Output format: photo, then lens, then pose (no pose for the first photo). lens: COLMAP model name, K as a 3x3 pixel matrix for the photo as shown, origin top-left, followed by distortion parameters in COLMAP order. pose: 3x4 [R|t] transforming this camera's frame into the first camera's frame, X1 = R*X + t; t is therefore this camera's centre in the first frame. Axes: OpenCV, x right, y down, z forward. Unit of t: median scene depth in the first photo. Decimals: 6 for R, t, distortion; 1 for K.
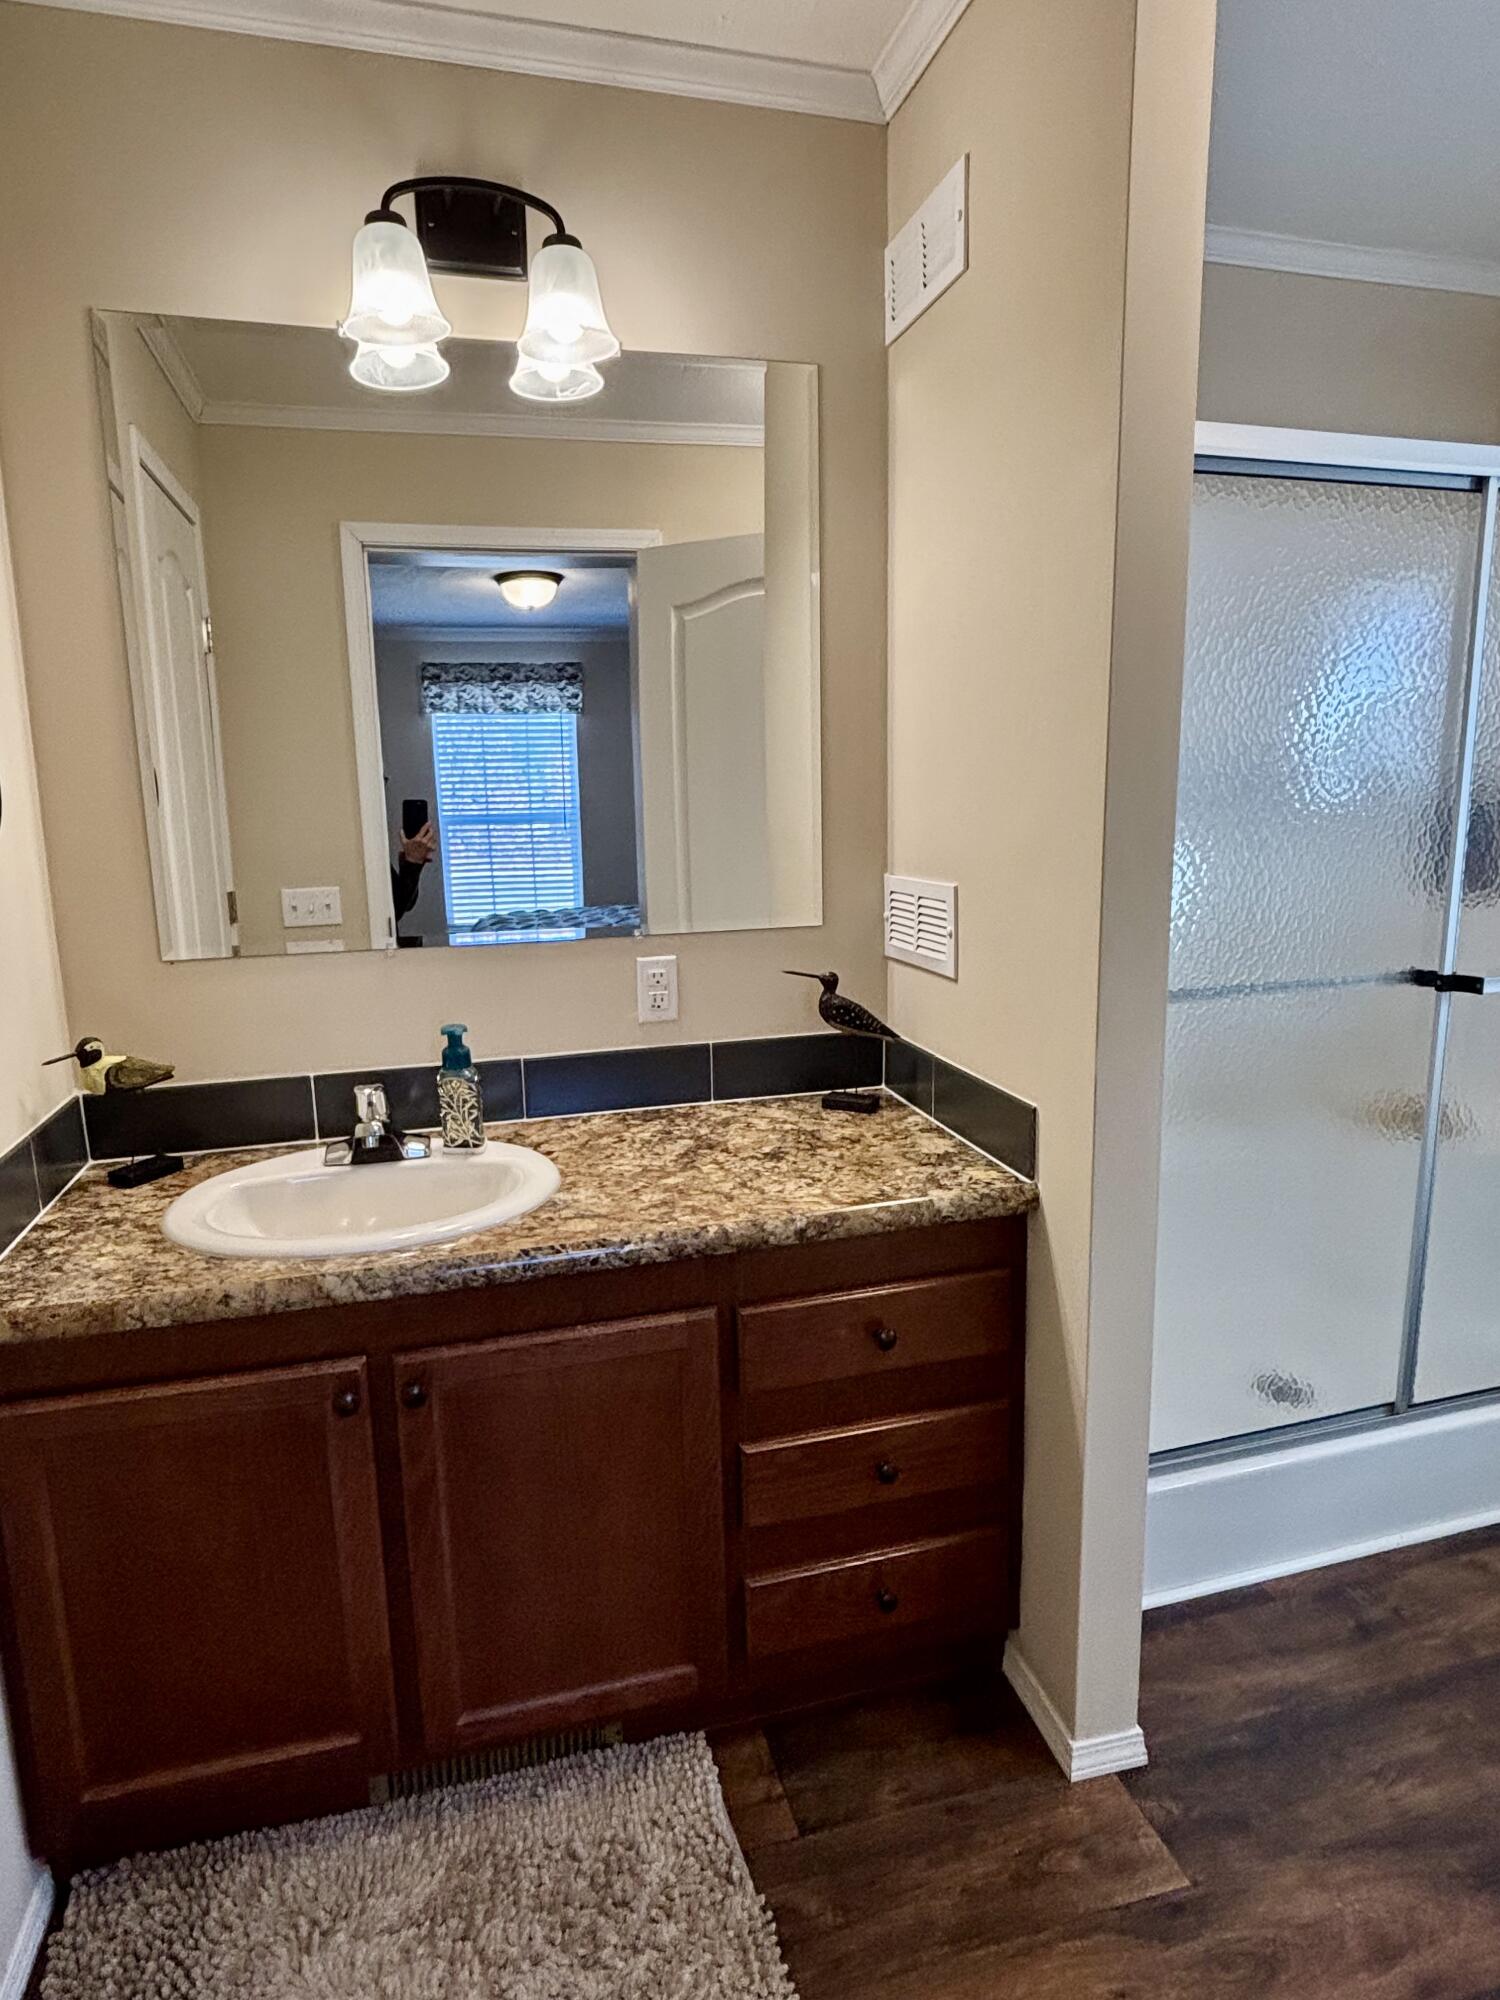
lens RADIAL K [[1134.8, 0, 756.5], [0, 1134.8, 1016.0], [0, 0, 1]] dist [0.002940, -0.010231]
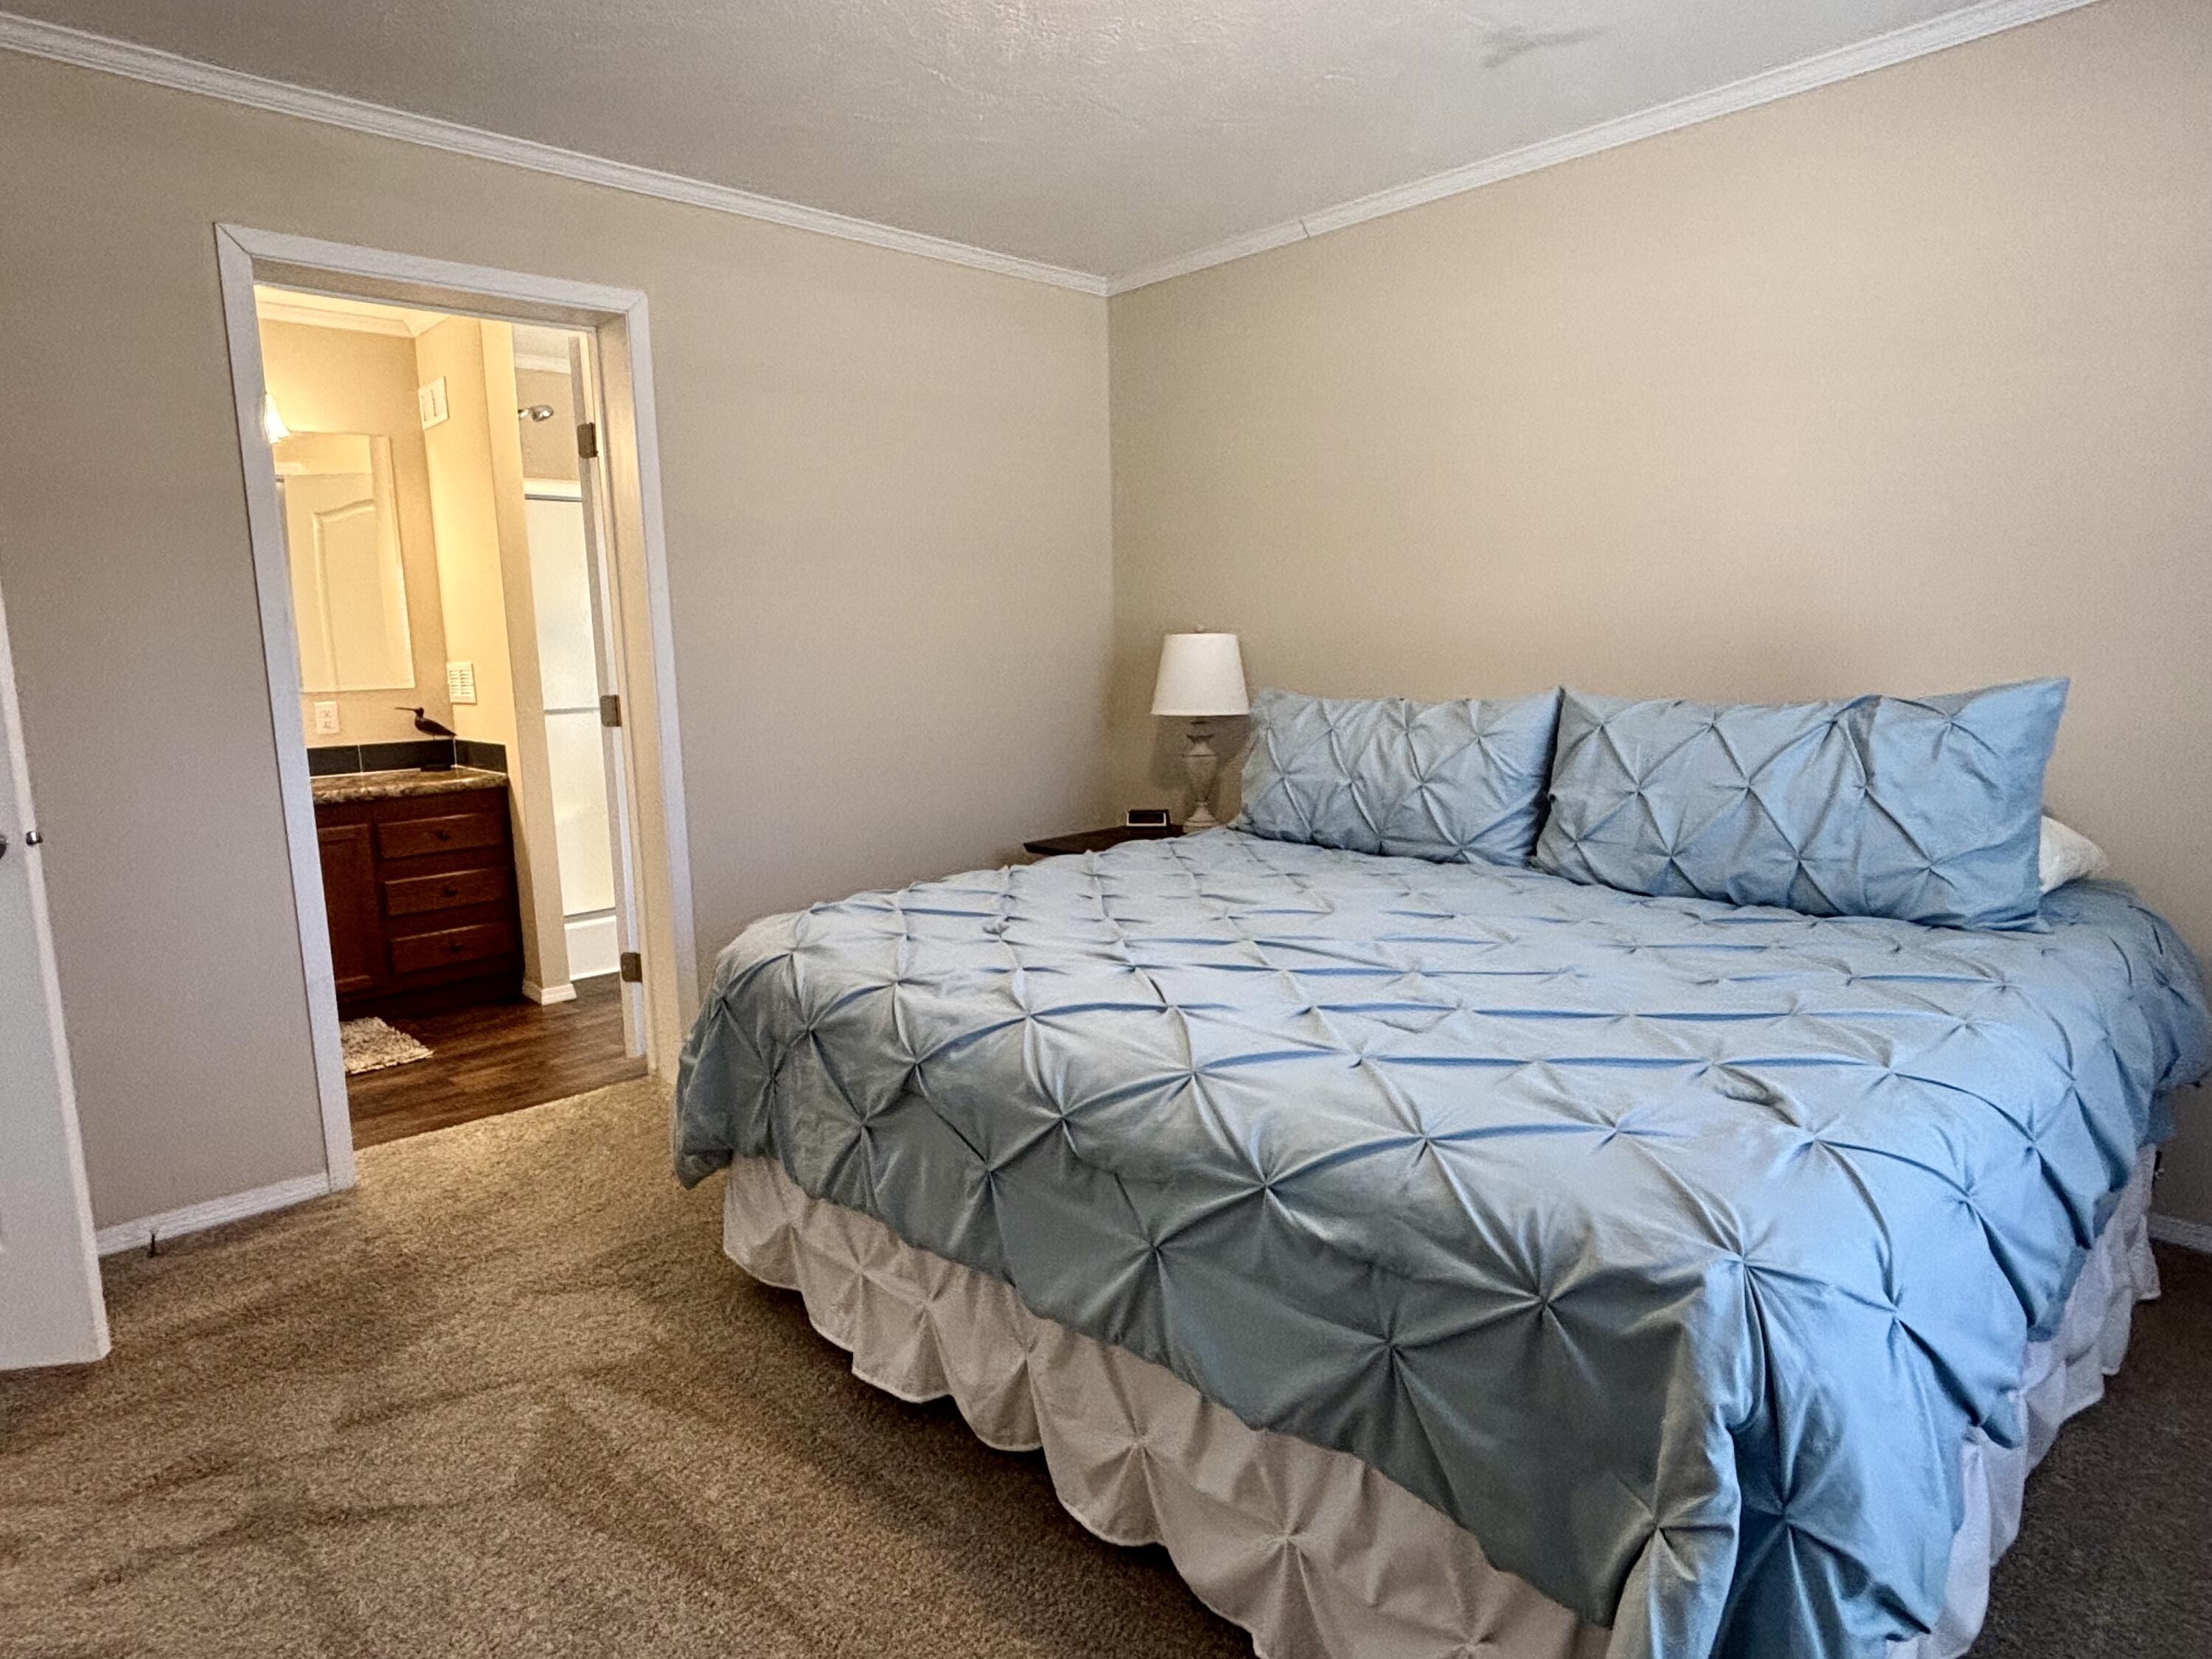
lens RADIAL K [[1255.1, 0, 1102.9], [0, 1255.1, 840.1], [0, 0, 1]] dist [0.002940, -0.010231]
pose [[0.881288, -0.072035, 0.467058, 0.152093], [0.091909, 0.995569, -0.019875, 0.753381], [-0.463557, 0.060442, 0.884003, -3.376443]]
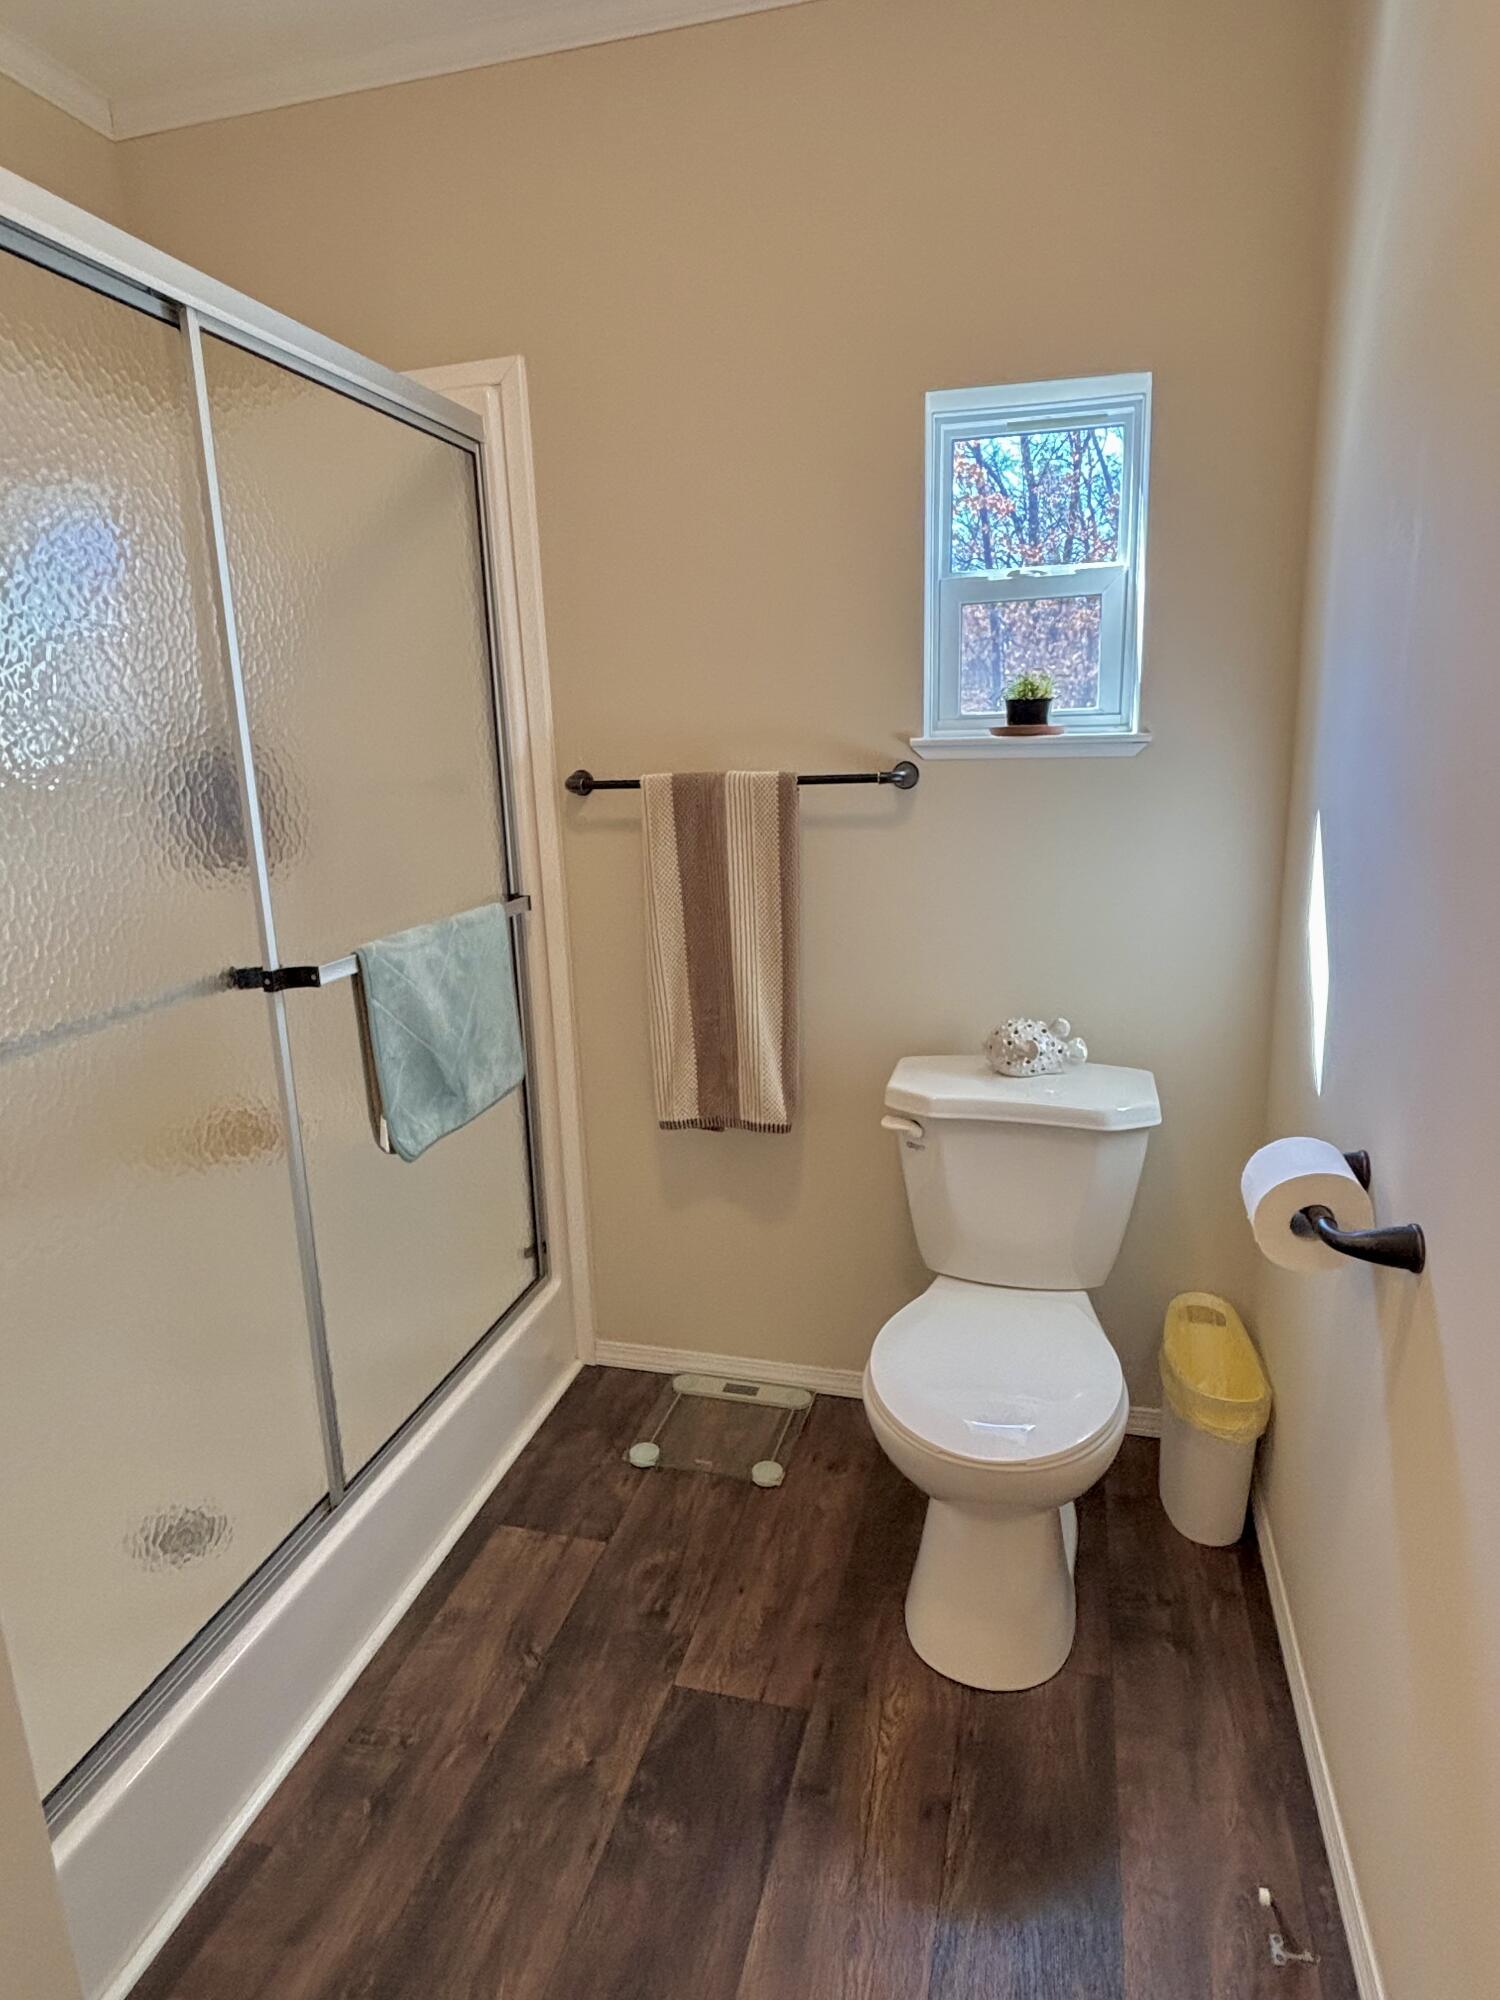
lens RADIAL K [[1134.8, 0, 749.6], [0, 1134.8, 1001.4], [0, 0, 1]] dist [0.002940, -0.010231]
pose [[0.501782, -0.199070, 0.841775, 0.099715], [0.177460, 0.976149, 0.125064, -0.050177], [-0.846595, 0.086627, 0.525141, 0.285979]]
